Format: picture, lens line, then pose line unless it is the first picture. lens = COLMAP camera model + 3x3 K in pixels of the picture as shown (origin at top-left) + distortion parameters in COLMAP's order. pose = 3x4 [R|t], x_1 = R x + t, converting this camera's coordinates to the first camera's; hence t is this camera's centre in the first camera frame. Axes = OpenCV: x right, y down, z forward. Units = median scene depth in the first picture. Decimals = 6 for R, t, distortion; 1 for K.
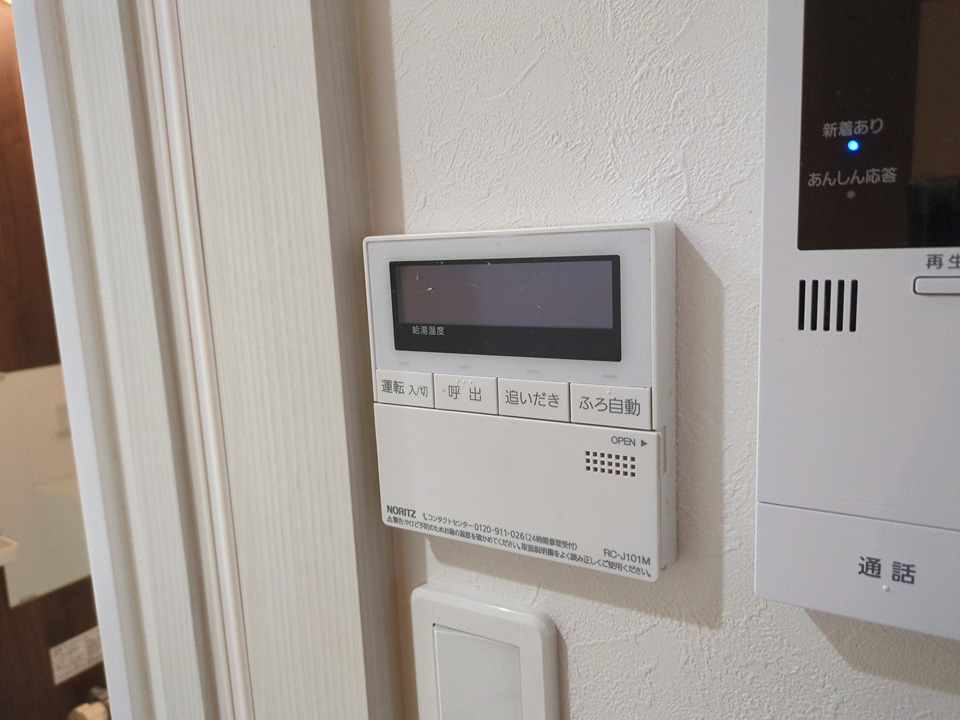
lens RADIAL K [[724.2, 0, 476.0], [0, 724.2, 362.0], [0, 0, 1]] dist [0.007417, -0.026944]
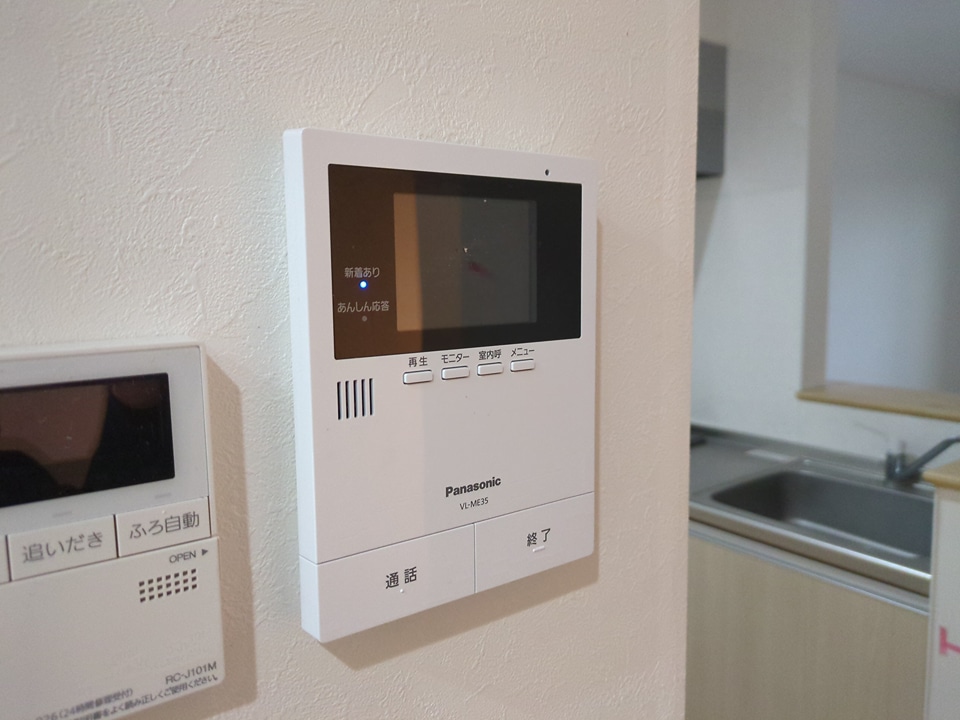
lens RADIAL K [[724.2, 0, 475.0], [0, 724.2, 354.9], [0, 0, 1]] dist [0.007417, -0.026944]
pose [[0.383402, -0.070209, 0.920909, -0.548457], [0.157992, 0.987395, 0.009501, -0.112230], [-0.909968, 0.141854, 0.389662, 0.214216]]
